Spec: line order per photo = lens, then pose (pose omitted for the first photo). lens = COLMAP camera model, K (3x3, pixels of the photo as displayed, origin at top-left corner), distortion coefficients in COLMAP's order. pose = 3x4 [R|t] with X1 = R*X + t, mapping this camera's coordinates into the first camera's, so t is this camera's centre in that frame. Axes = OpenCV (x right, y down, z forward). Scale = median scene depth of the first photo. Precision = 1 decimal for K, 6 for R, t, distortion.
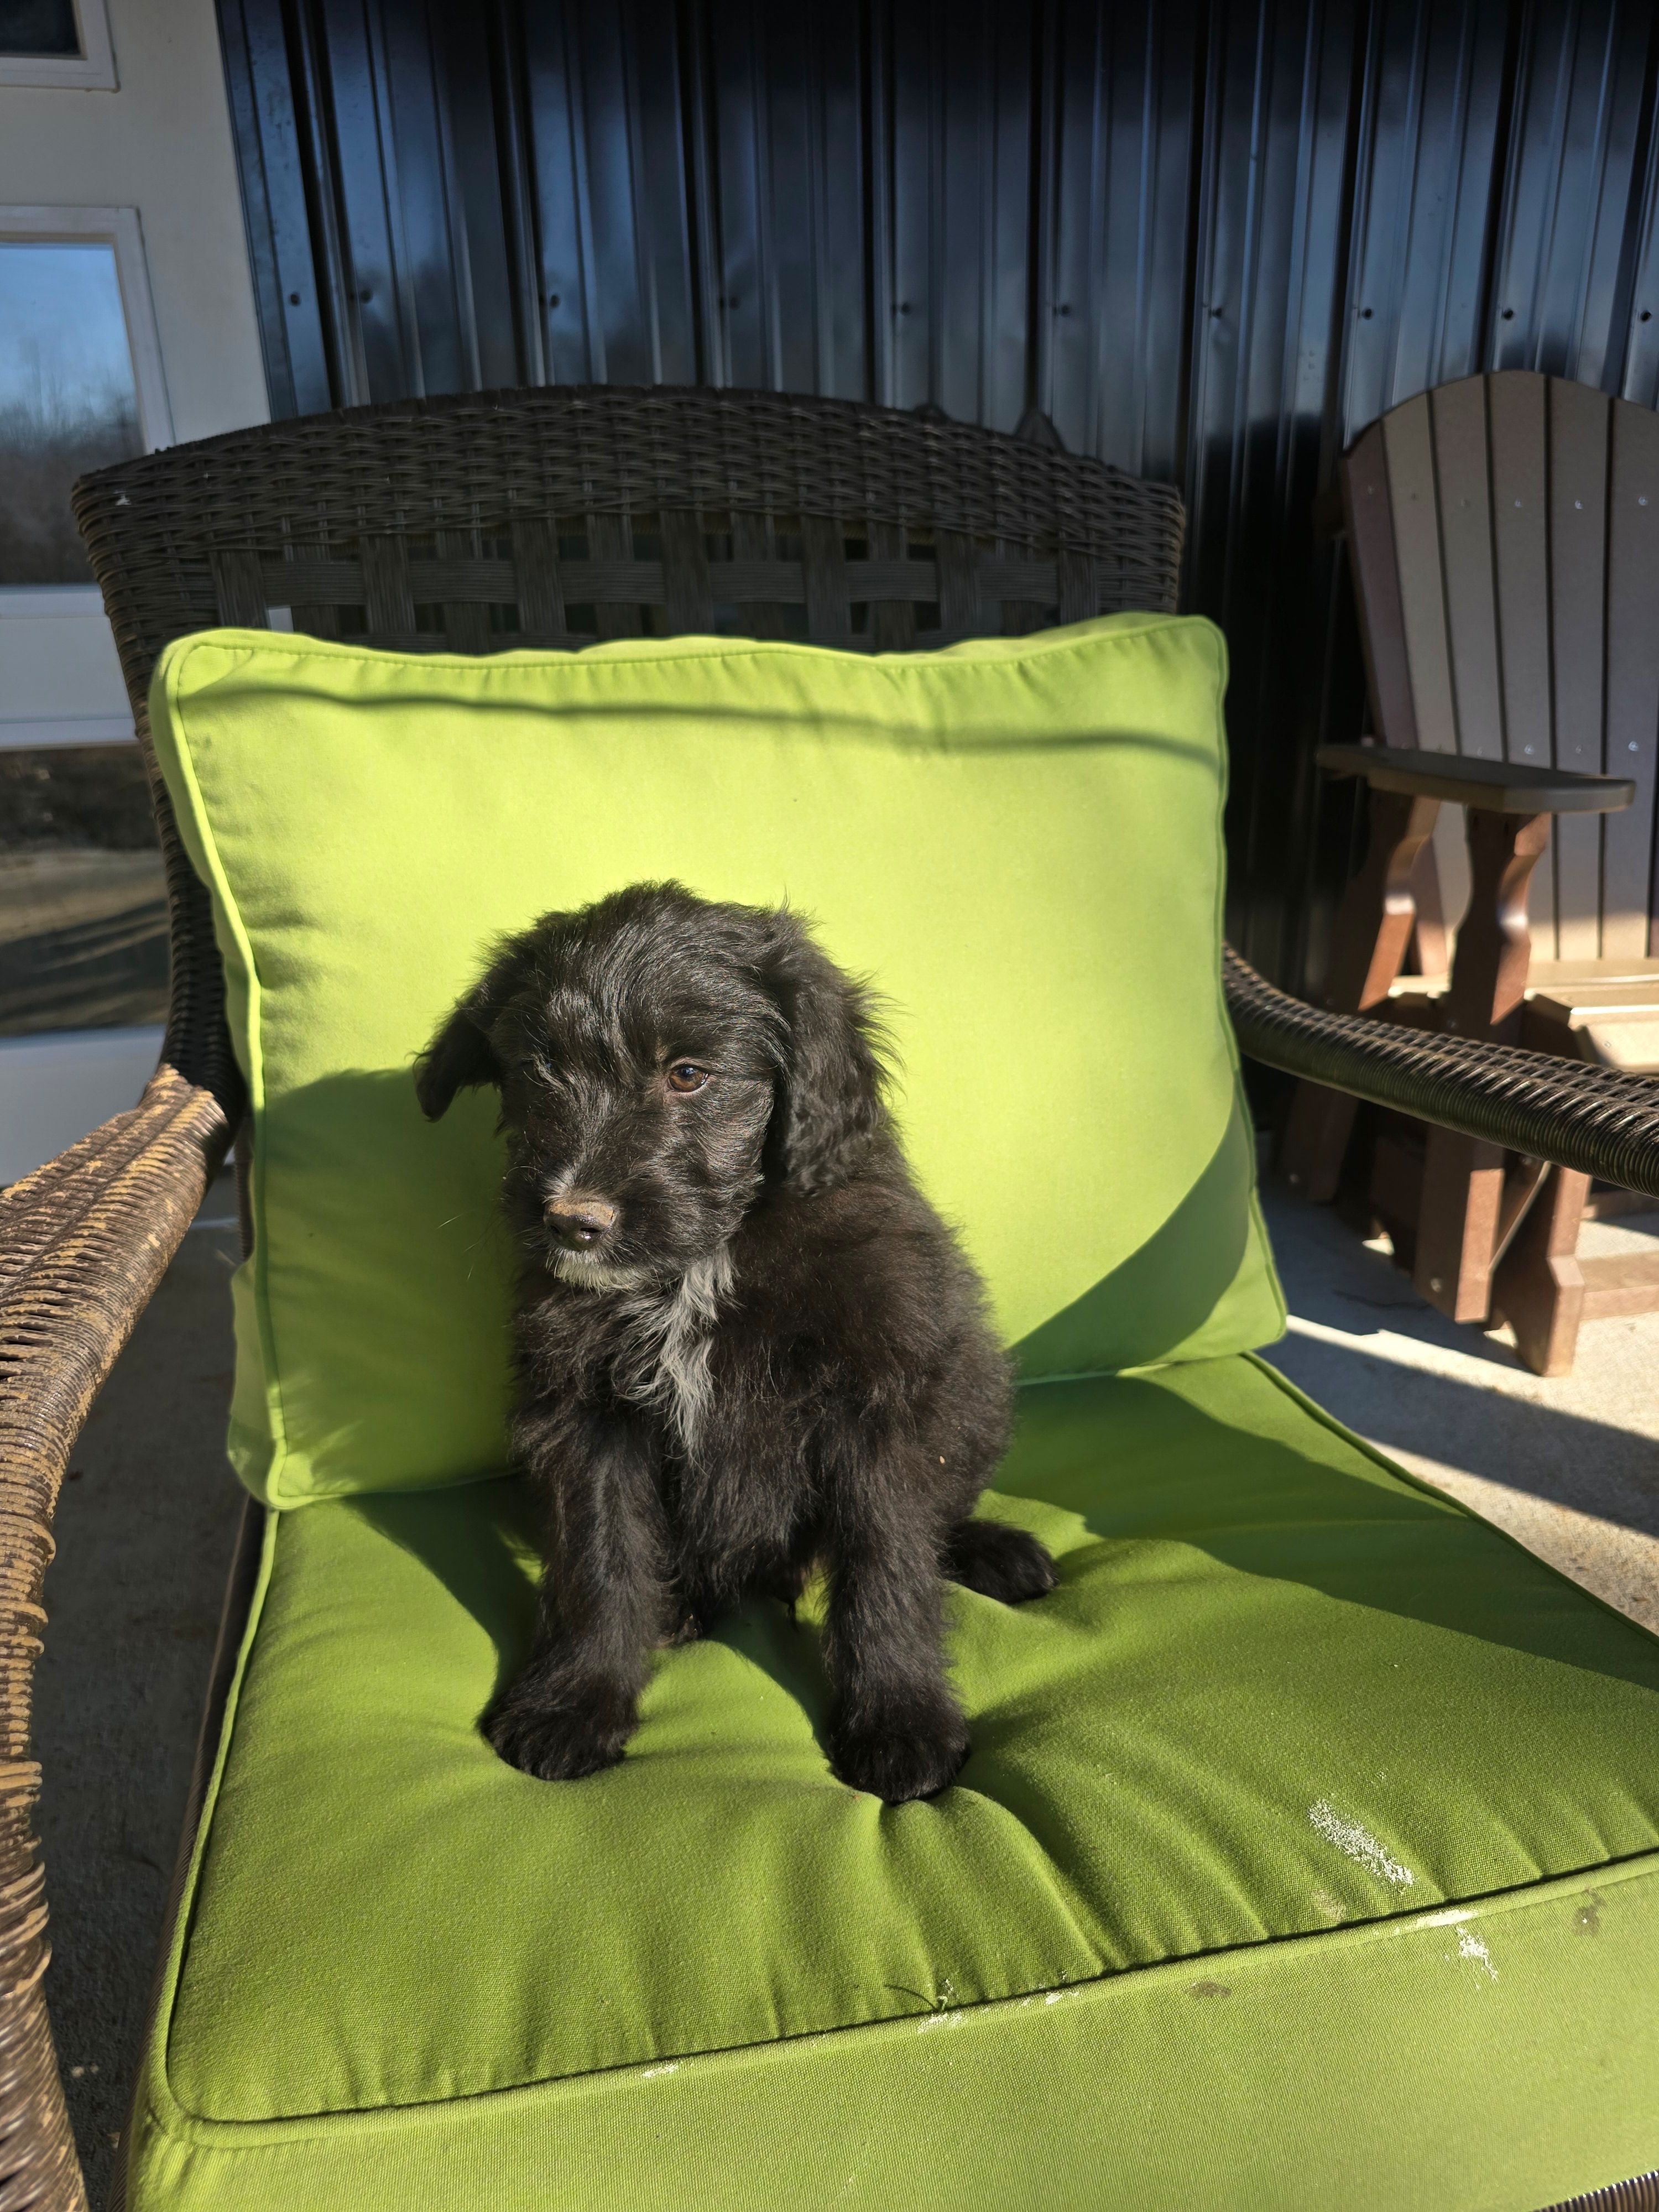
lens RADIAL K [[1497.8, 0, 660.9], [0, 1497.8, 1100.0], [0, 0, 1]] dist [0.175802, -0.147493]
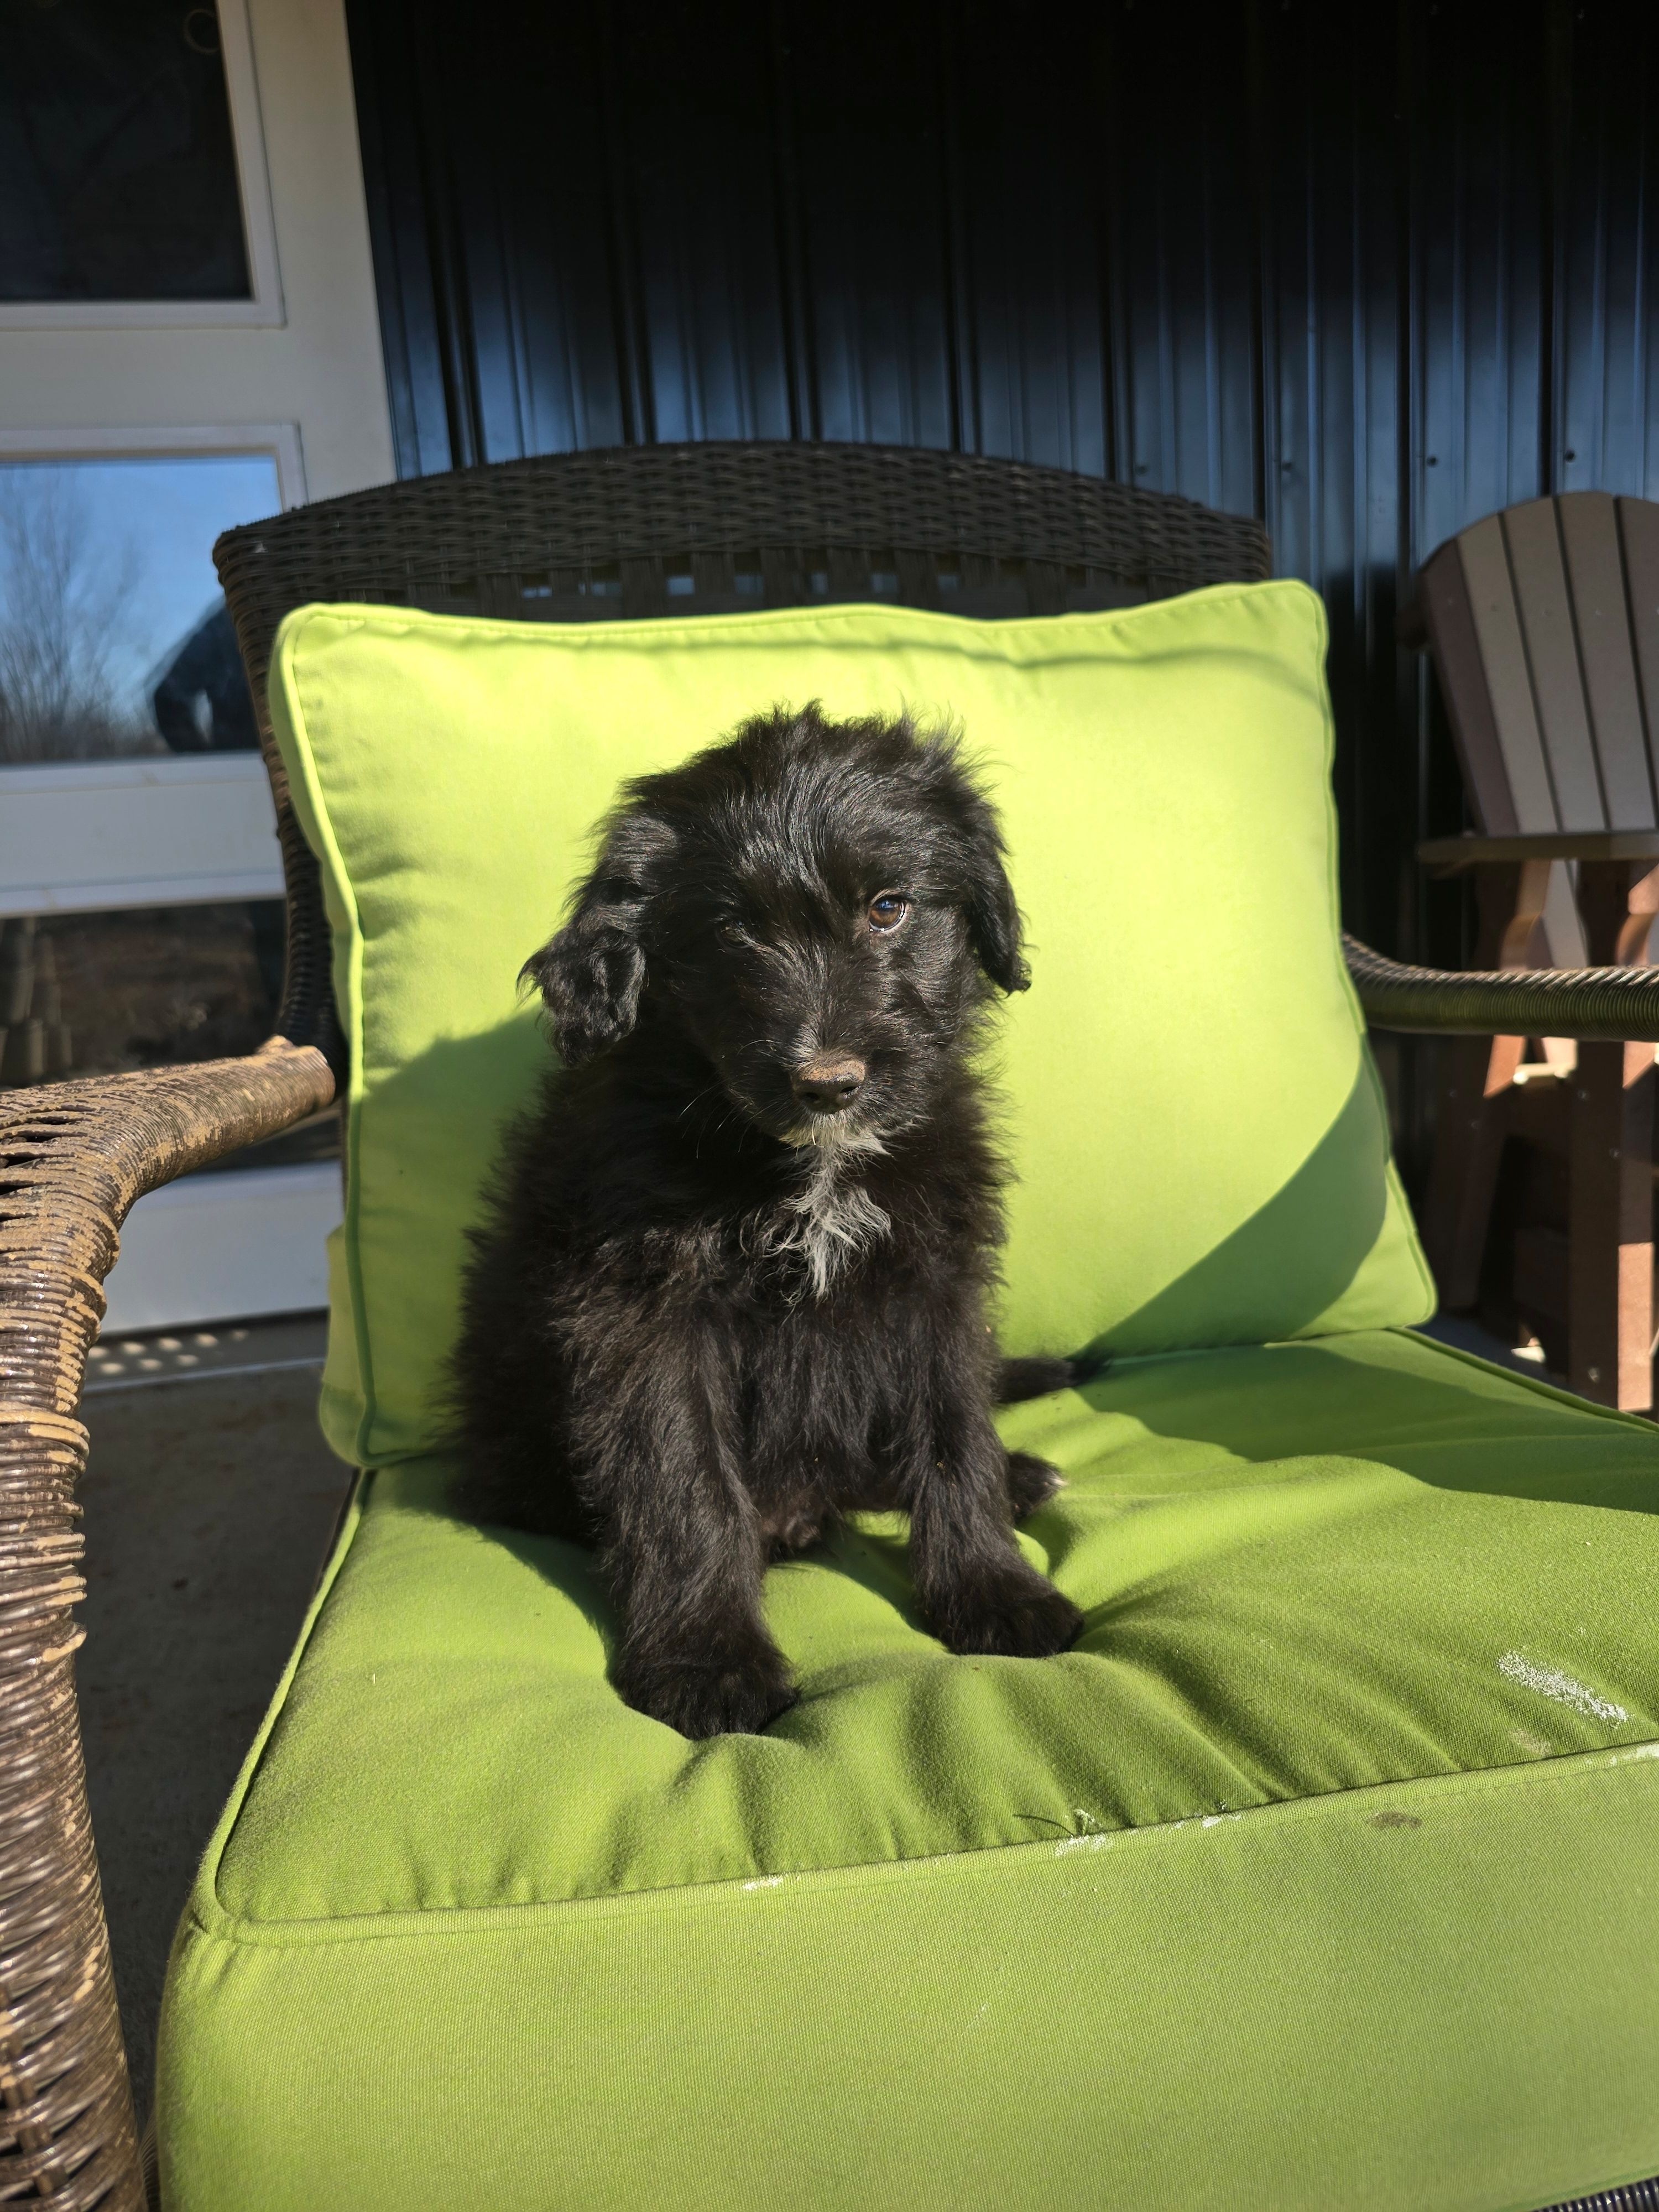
lens RADIAL K [[1443.1, 0, 704.2], [0, 1443.1, 1195.8], [0, 0, 1]] dist [0.193767, -0.175335]
pose [[0.998542, -0.012044, -0.052613, 0.009457], [0.003602, 0.987483, -0.157684, 0.216643], [0.053854, 0.157265, 0.986087, 0.060848]]
